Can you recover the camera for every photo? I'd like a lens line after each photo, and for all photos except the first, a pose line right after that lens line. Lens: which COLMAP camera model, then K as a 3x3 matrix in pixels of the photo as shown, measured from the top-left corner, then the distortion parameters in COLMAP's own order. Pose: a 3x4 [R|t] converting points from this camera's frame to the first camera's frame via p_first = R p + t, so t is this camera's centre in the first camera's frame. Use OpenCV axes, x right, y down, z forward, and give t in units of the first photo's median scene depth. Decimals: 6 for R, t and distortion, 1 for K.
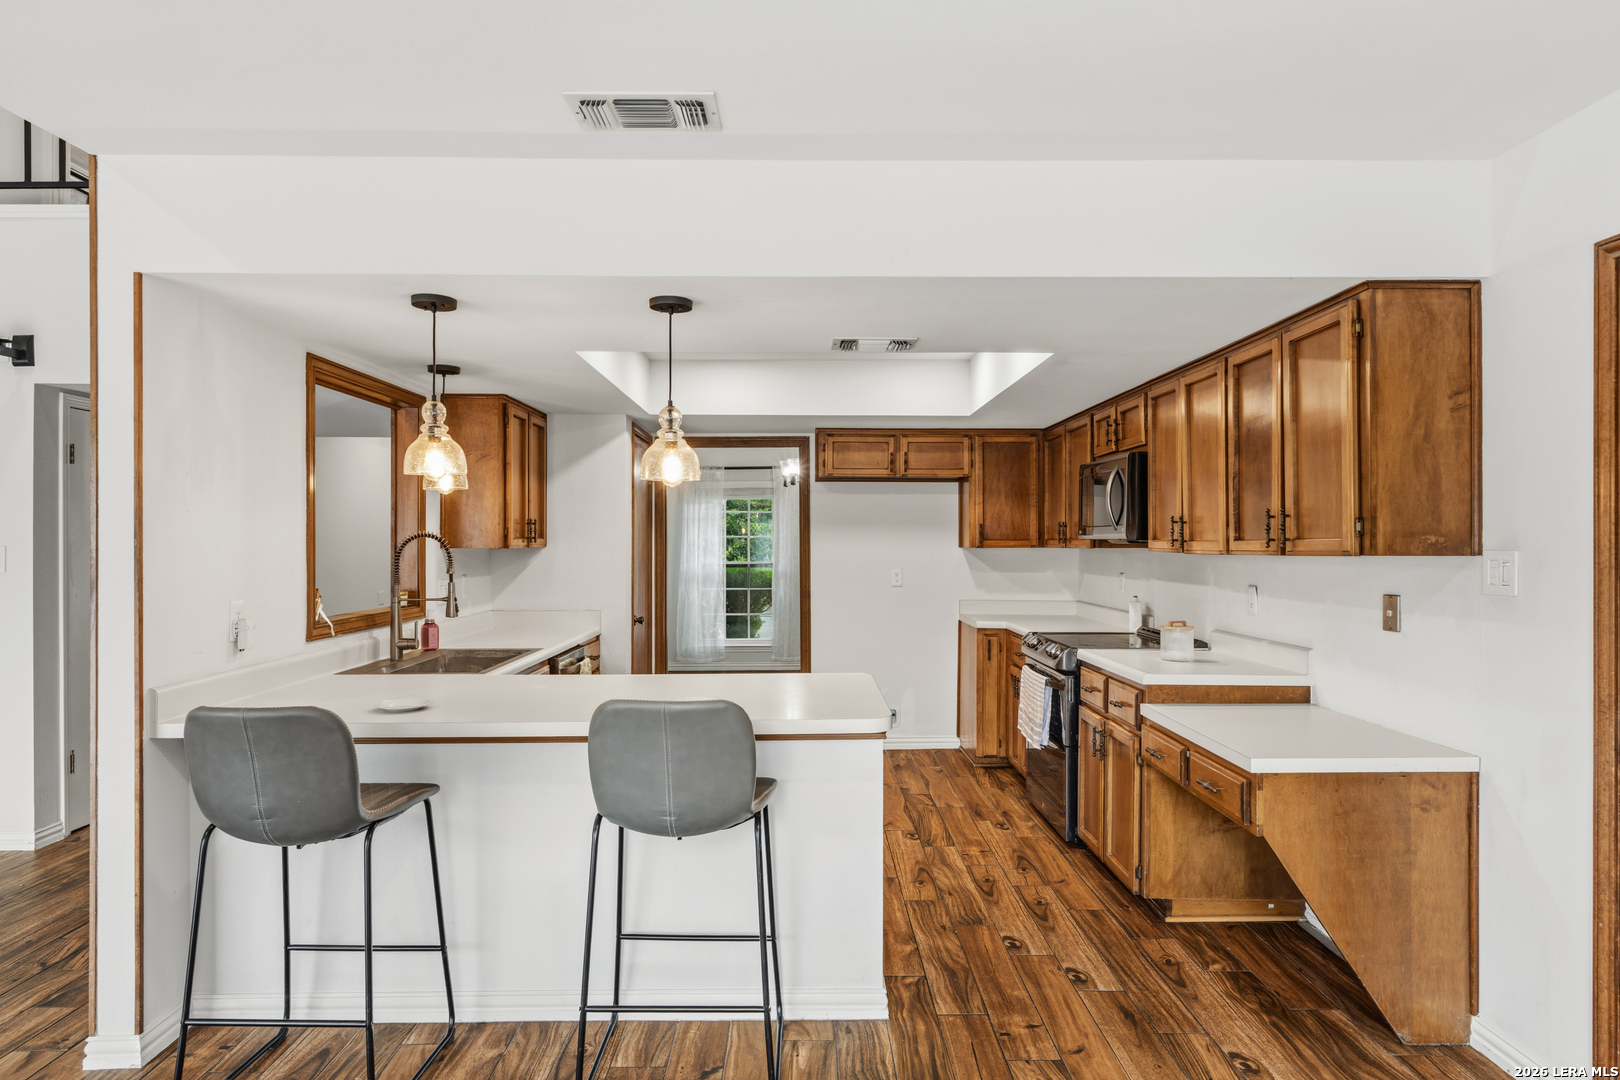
lens RADIAL K [[965.4, 0, 816.0], [0, 965.4, 546.5], [0, 0, 1]] dist [-0.003542, 0.001118]
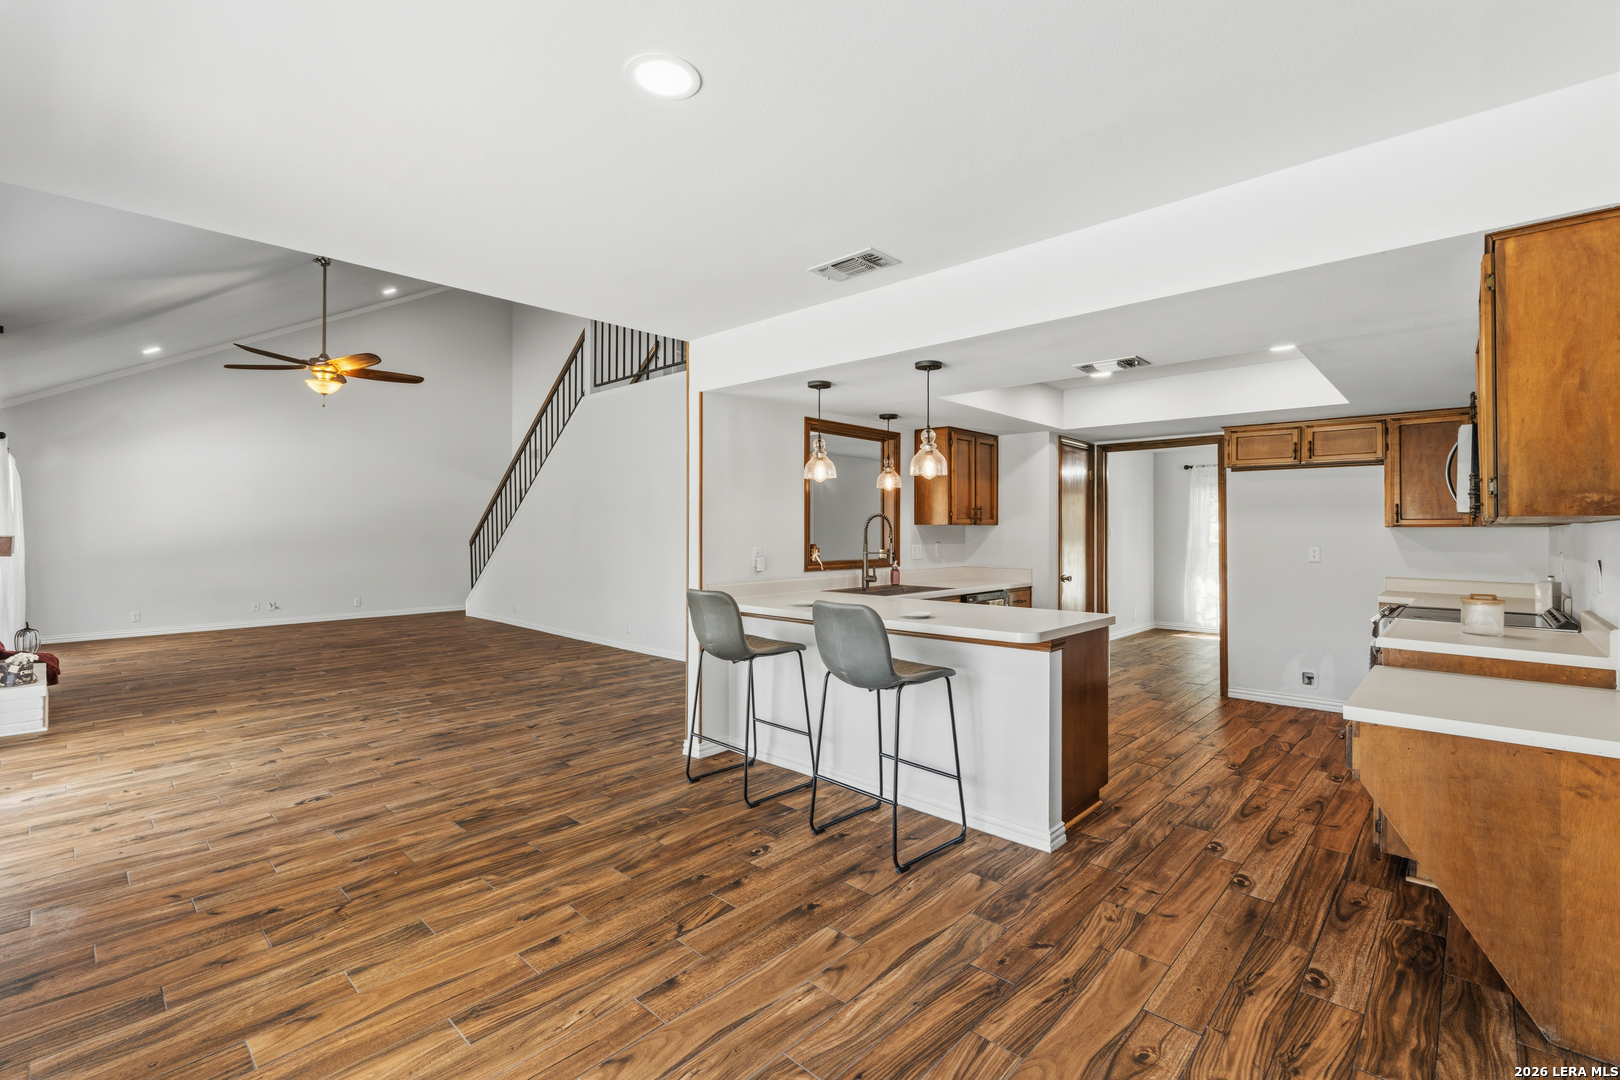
lens RADIAL K [[719.5, 0, 811.4], [0, 719.5, 532.5], [0, 0, 1]] dist [-0.004109, -0.000377]
pose [[0.720665, 0.004402, -0.693269, 0.502931], [-0.008216, 0.999964, -0.002192, 0.028574], [0.693235, 0.007276, 0.720675, 0.006553]]
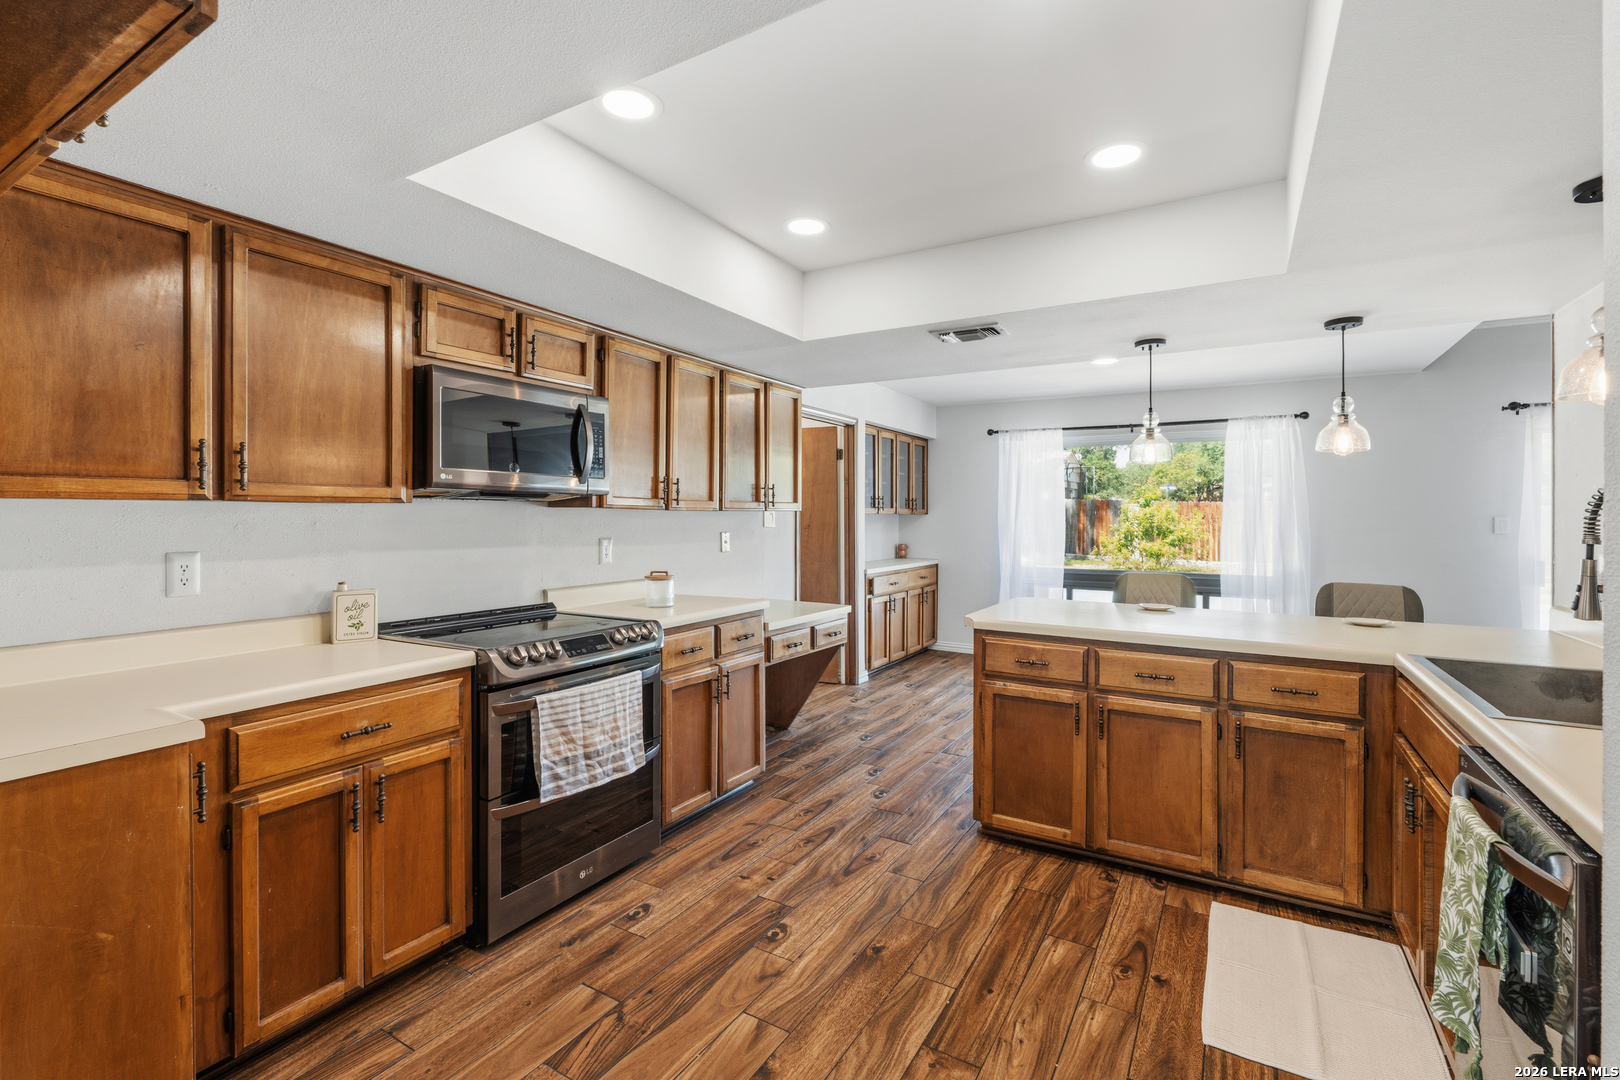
lens RADIAL K [[719.5, 0, 801.8], [0, 719.5, 525.6], [0, 0, 1]] dist [-0.004109, -0.000377]
pose [[-0.847237, -0.008329, 0.531150, -0.264801], [0.001470, 0.999837, 0.018022, 0.012074], [-0.531213, 0.016049, -0.847086, 2.101540]]
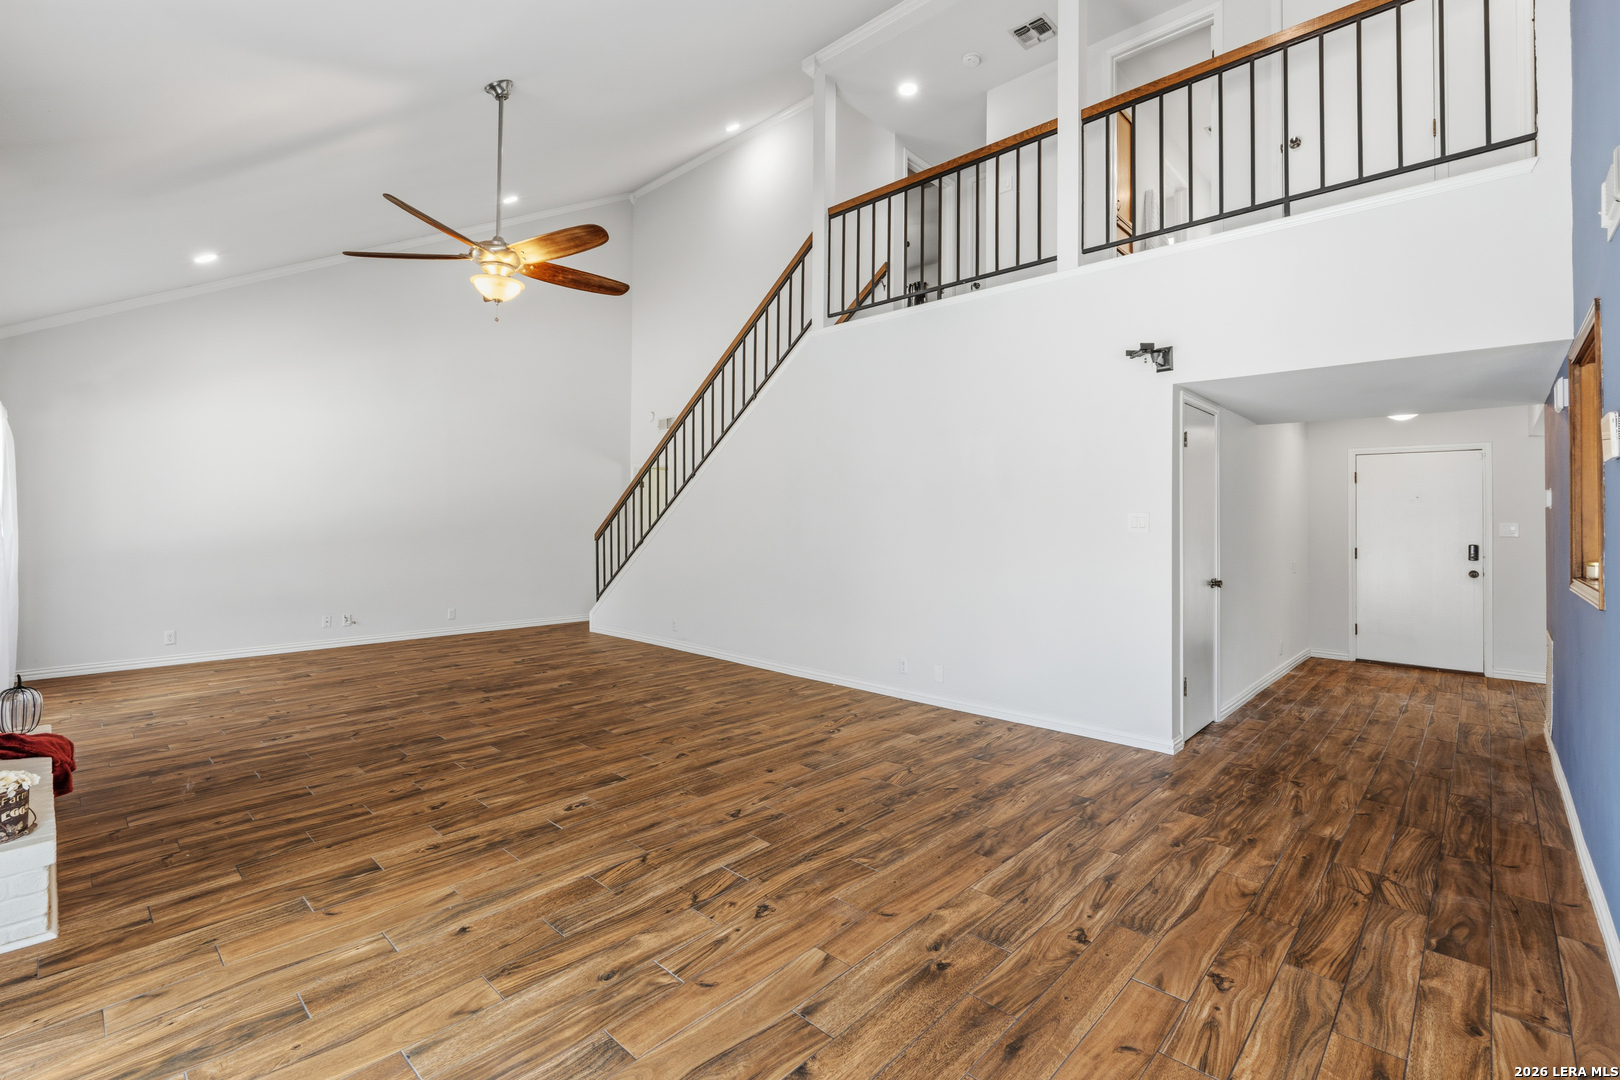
lens RADIAL K [[719.5, 0, 799.7], [0, 719.5, 524.5], [0, 0, 1]] dist [-0.004109, -0.000377]
pose [[0.715802, 0.011463, -0.698209, 0.316049], [-0.015954, 0.999873, 0.000060, 0.028690], [0.698121, 0.011096, 0.715894, 0.002678]]
